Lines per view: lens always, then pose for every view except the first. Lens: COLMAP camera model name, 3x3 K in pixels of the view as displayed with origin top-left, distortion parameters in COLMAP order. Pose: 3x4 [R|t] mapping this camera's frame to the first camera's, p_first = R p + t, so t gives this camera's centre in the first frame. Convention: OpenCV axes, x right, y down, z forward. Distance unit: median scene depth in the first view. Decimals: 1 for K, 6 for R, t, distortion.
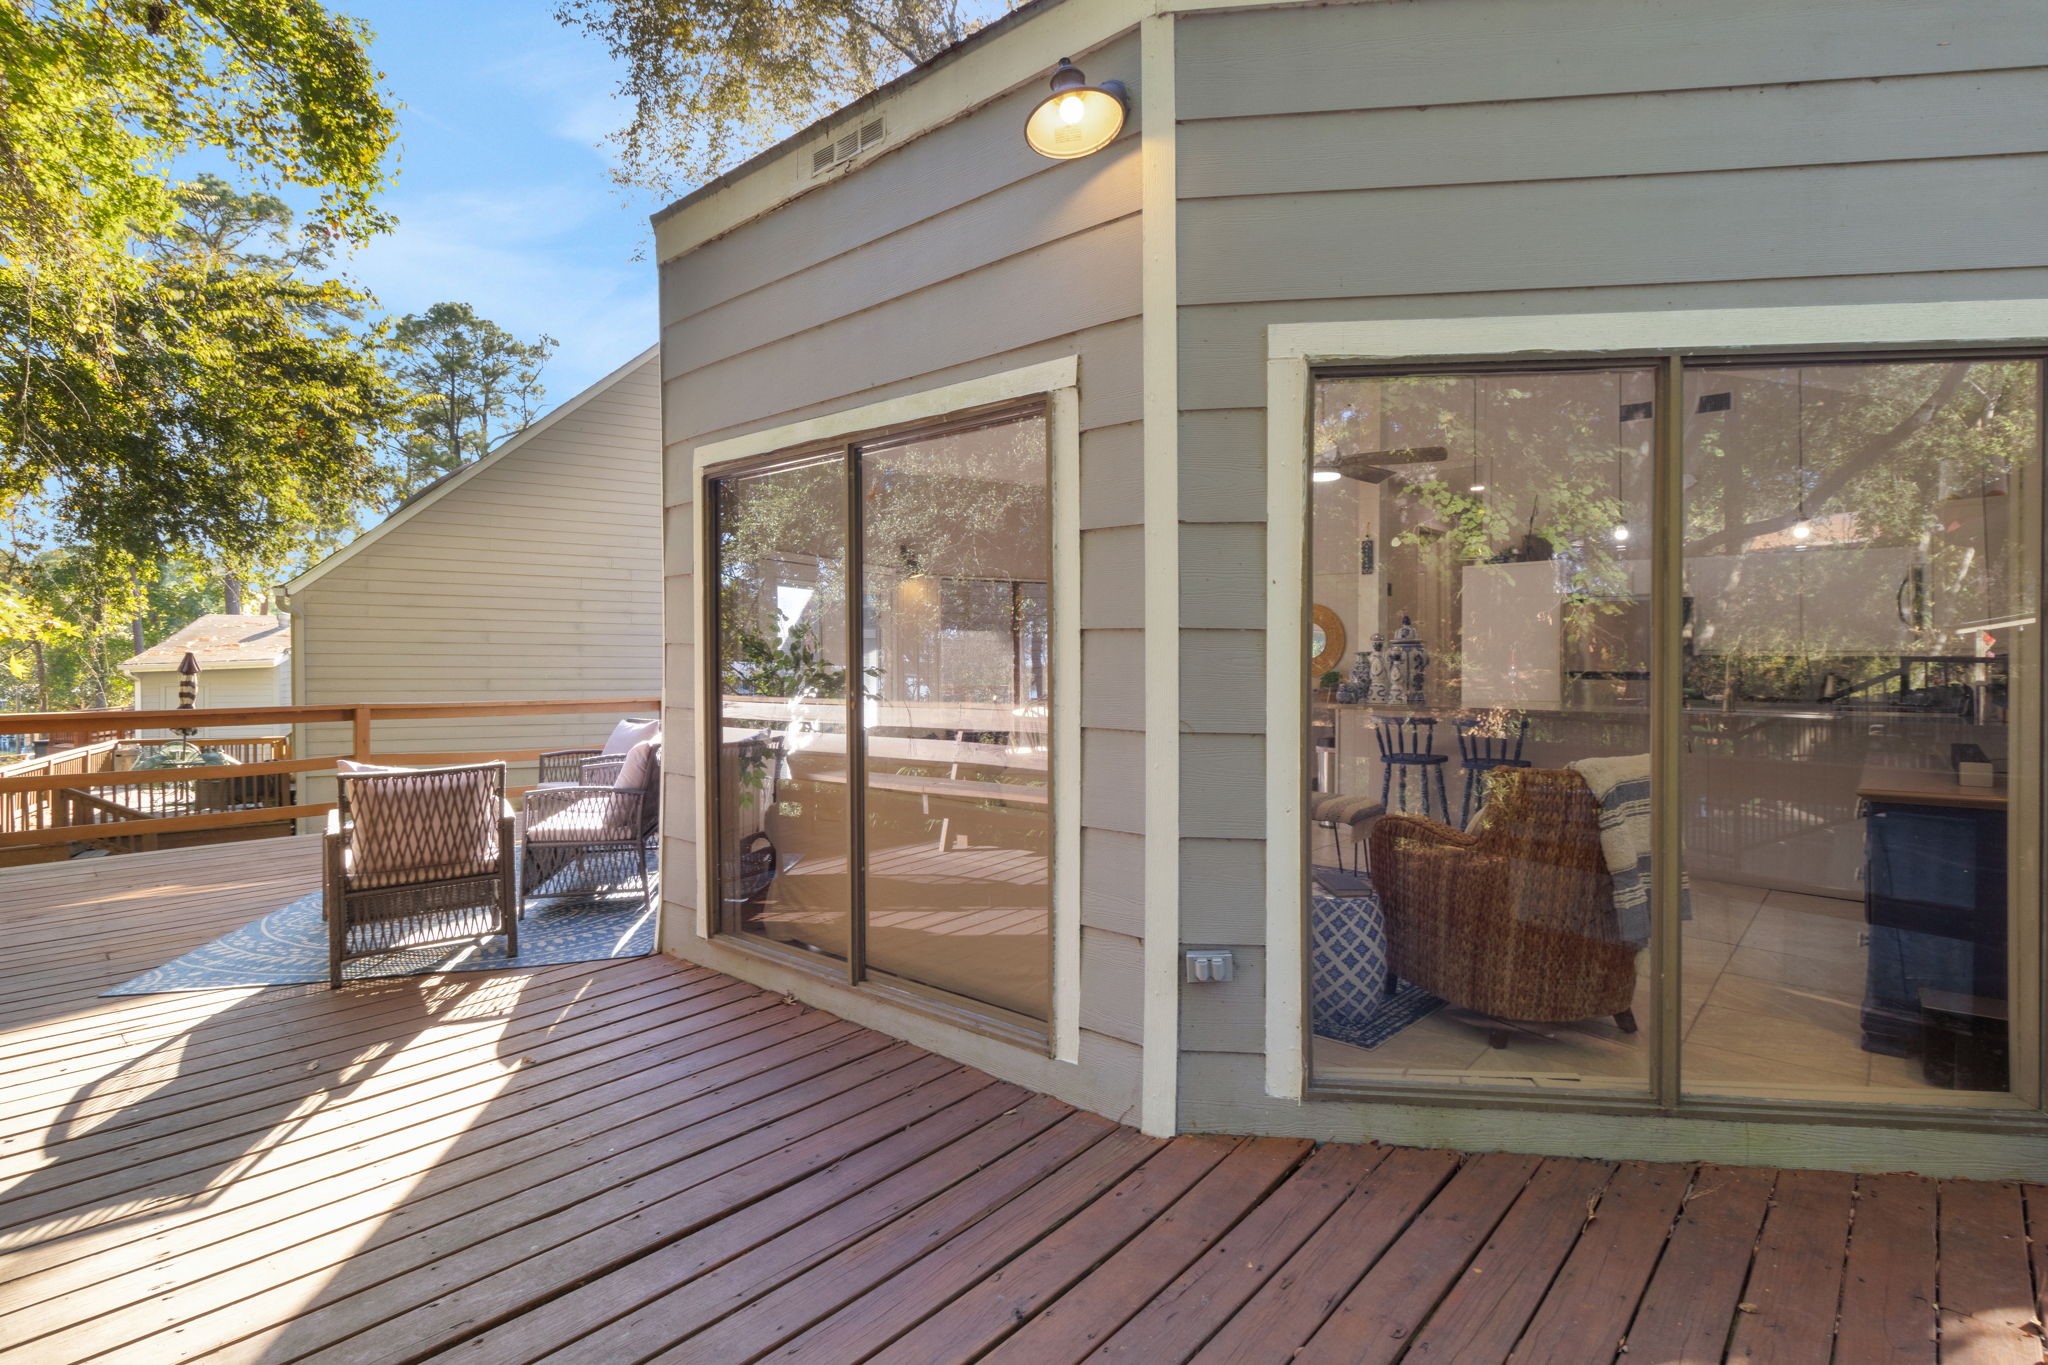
lens RADIAL K [[986.1, 0, 1039.1], [0, 986.1, 654.9], [0, 0, 1]] dist [0.005372, 0.000949]
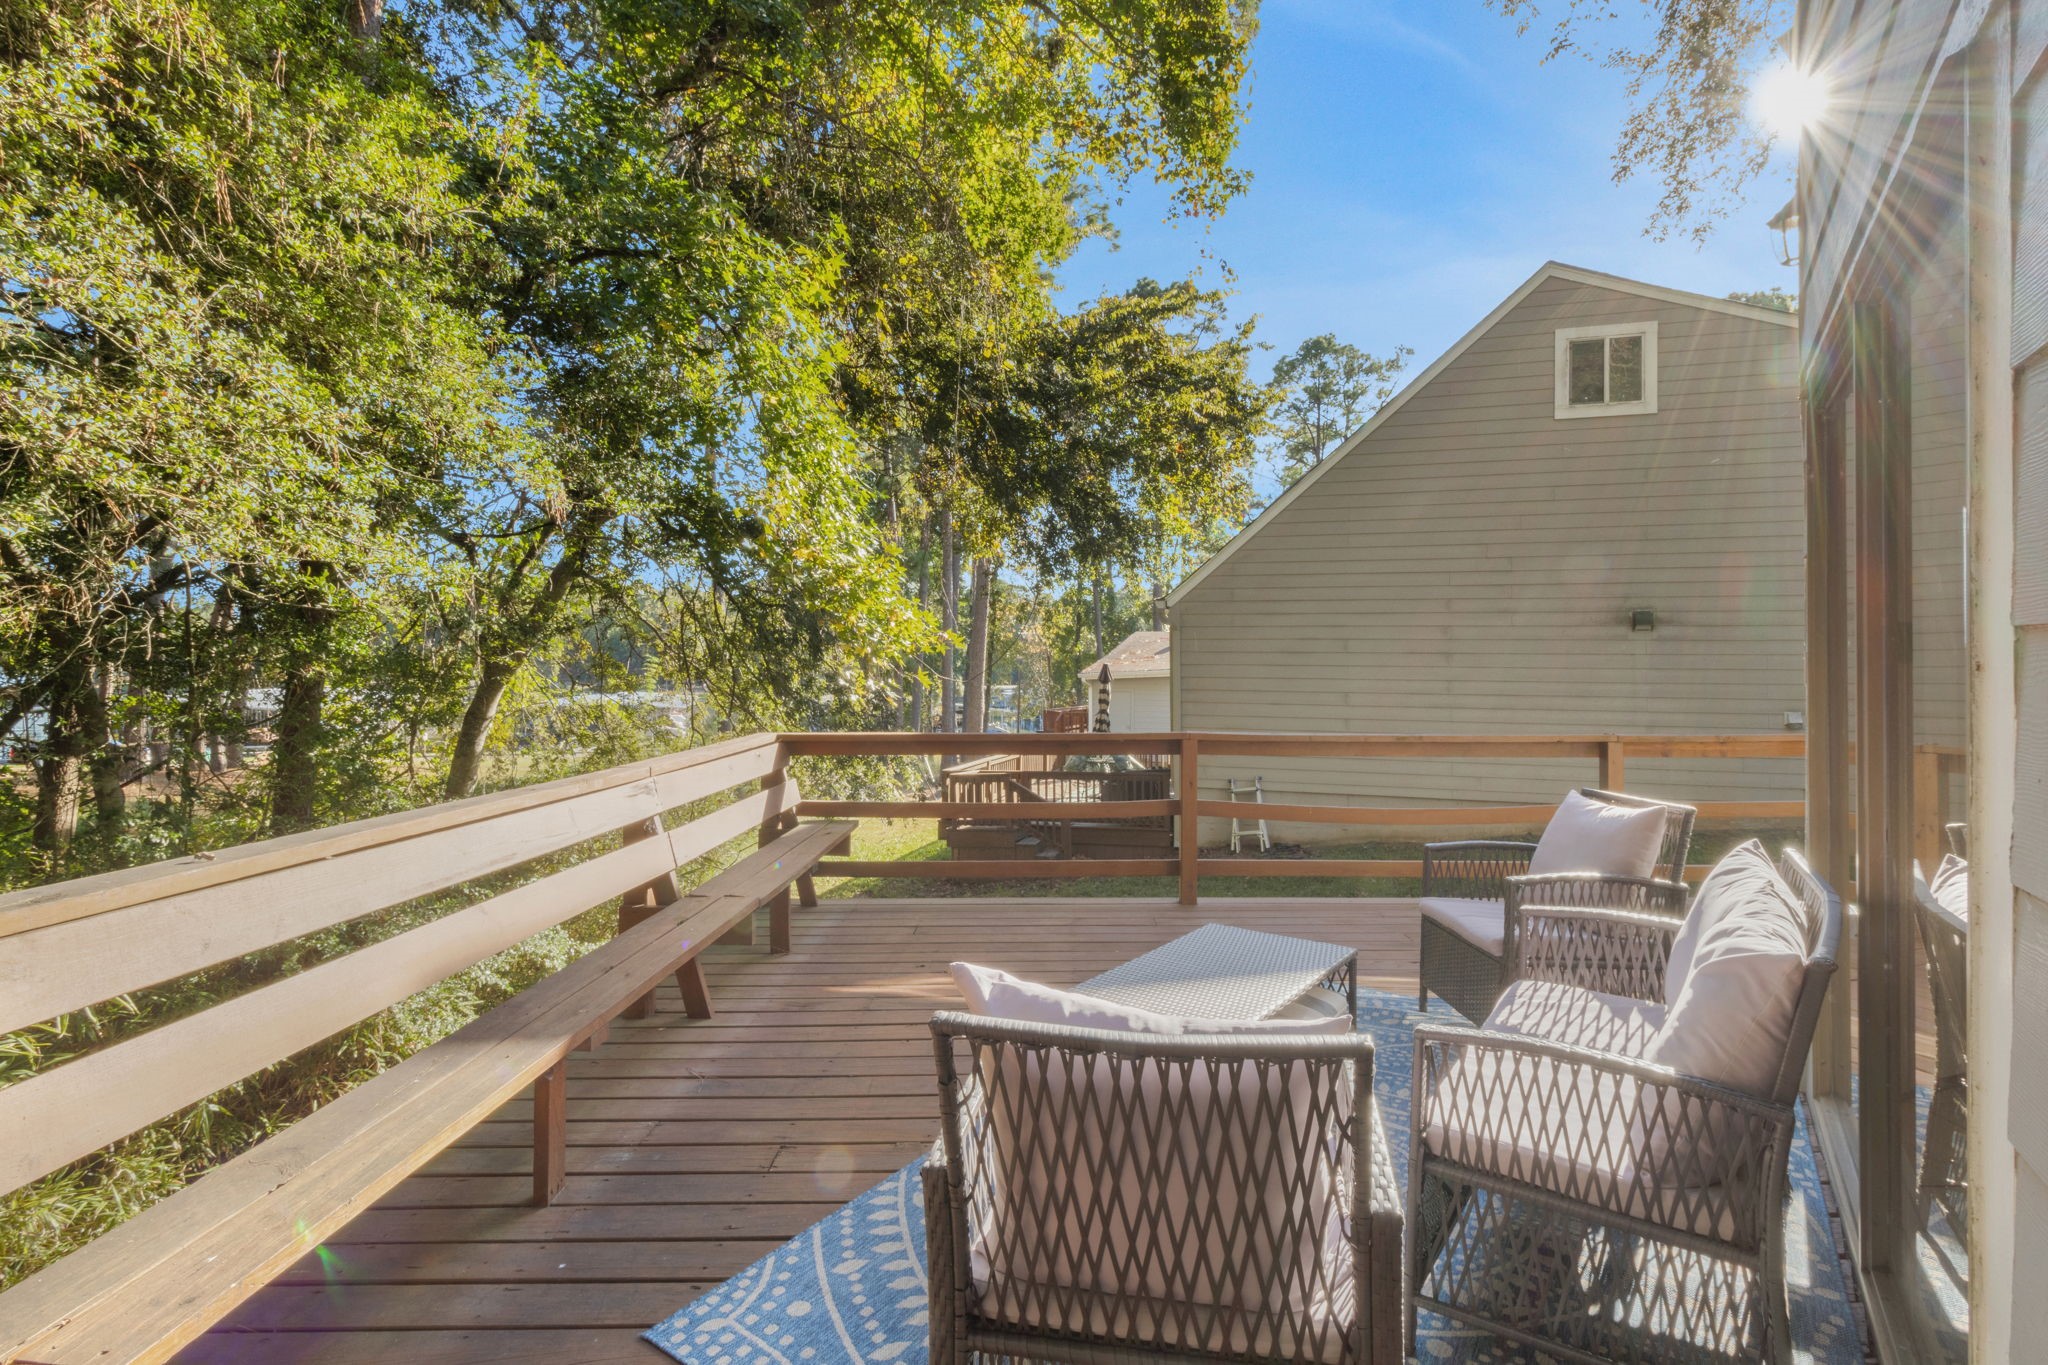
lens RADIAL K [[986.1, 0, 1025.4], [0, 986.1, 669.1], [0, 0, 1]] dist [0.005372, 0.000949]
pose [[0.677736, 0.001125, -0.735305, -0.107392], [0.002855, 0.999987, 0.004162, -0.001197], [0.735300, -0.004920, 0.677724, 0.197350]]
